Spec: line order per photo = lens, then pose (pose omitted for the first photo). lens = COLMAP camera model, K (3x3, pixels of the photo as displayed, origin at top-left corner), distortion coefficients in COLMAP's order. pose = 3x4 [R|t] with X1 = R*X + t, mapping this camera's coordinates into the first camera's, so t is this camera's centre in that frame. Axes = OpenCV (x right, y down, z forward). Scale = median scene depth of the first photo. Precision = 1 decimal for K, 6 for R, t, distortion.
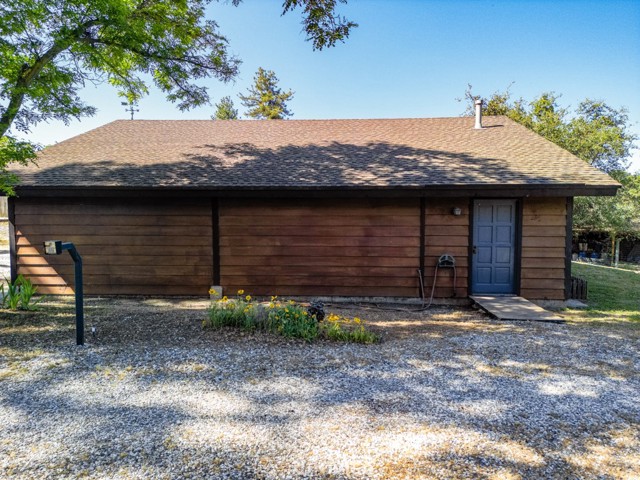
lens RADIAL K [[458.2, 0, 321.4], [0, 458.2, 235.9], [0, 0, 1]] dist [0.065243, -0.004816]
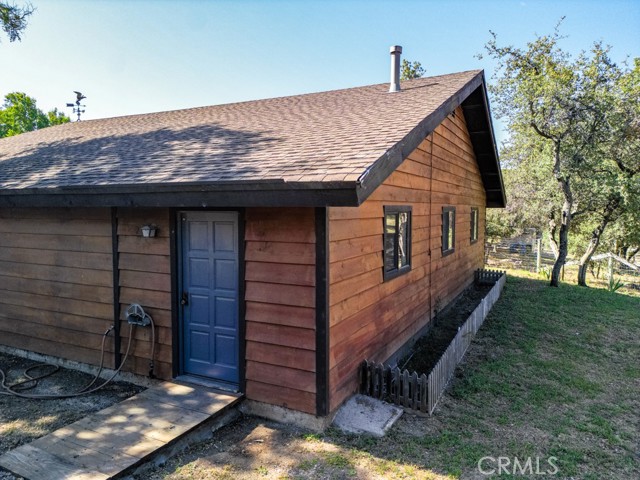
lens RADIAL K [[458.2, 0, 321.4], [0, 458.2, 235.9], [0, 0, 1]] dist [0.065243, -0.004816]
pose [[0.912340, 0.025028, -0.408667, 0.709905], [-0.026153, 0.999654, 0.002835, -0.053029], [0.408596, 0.008102, 0.912679, 0.547014]]
